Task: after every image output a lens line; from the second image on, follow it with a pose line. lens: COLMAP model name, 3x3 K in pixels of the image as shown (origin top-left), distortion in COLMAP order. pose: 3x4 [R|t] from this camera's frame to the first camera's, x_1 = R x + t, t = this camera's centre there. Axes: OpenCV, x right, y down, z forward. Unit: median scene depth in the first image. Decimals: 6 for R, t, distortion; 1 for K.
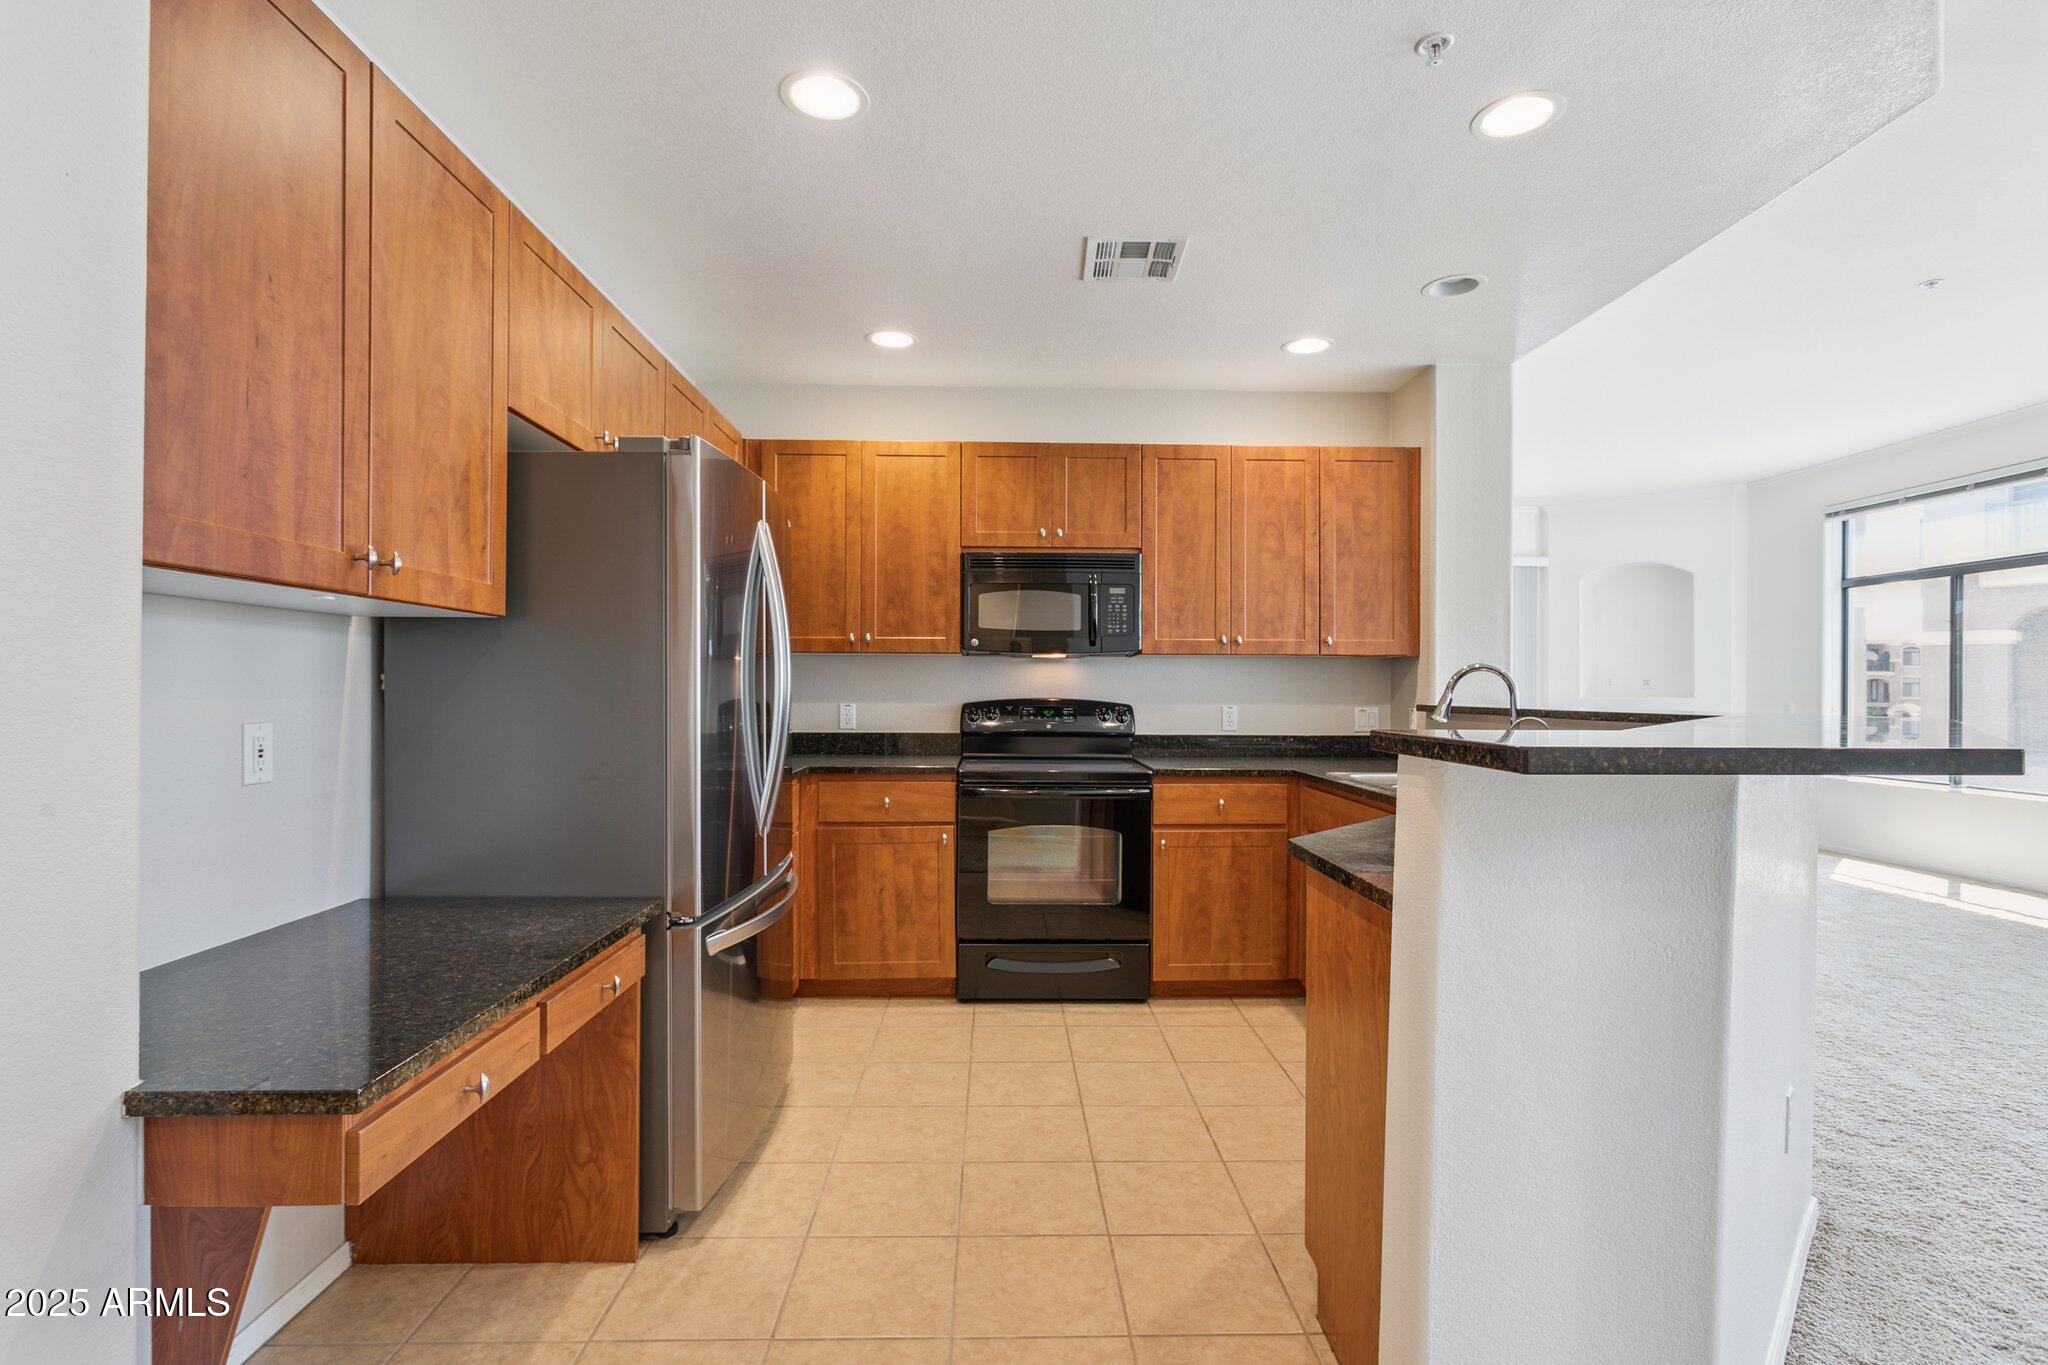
lens RADIAL K [[981.8, 0, 1027.7], [0, 981.8, 671.8], [0, 0, 1]] dist [0.003027, 0.000455]
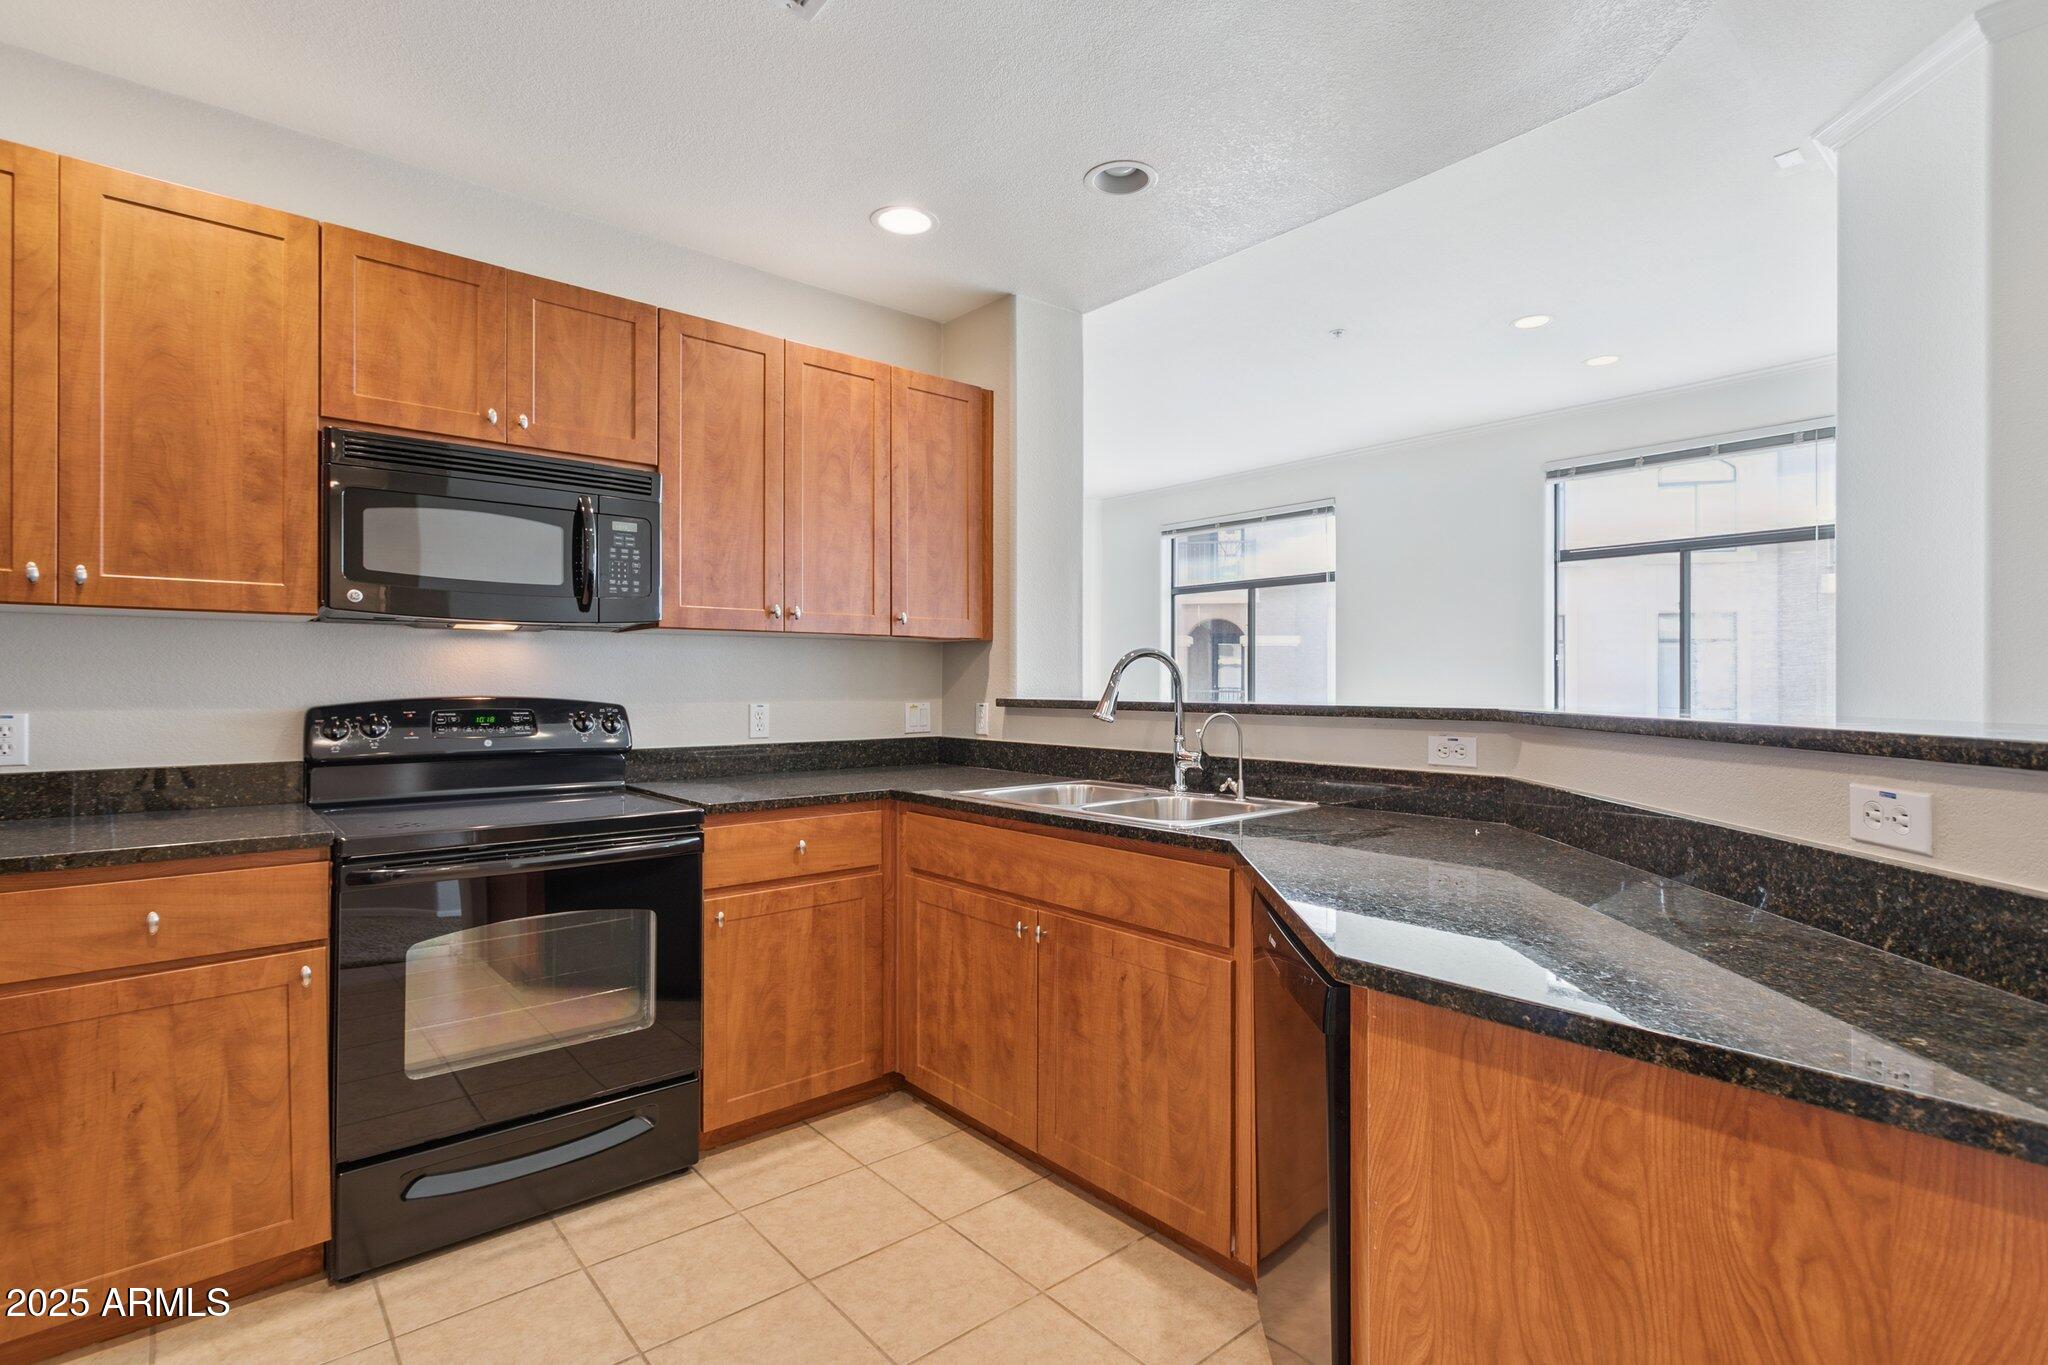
lens RADIAL K [[981.8, 0, 1027.7], [0, 981.8, 671.8], [0, 0, 1]] dist [0.003027, 0.000455]
pose [[0.778779, 0.003052, 0.627291, -0.103494], [-0.008338, 0.999950, 0.005487, 0.005962], [-0.627243, -0.009503, 0.778766, 0.337508]]
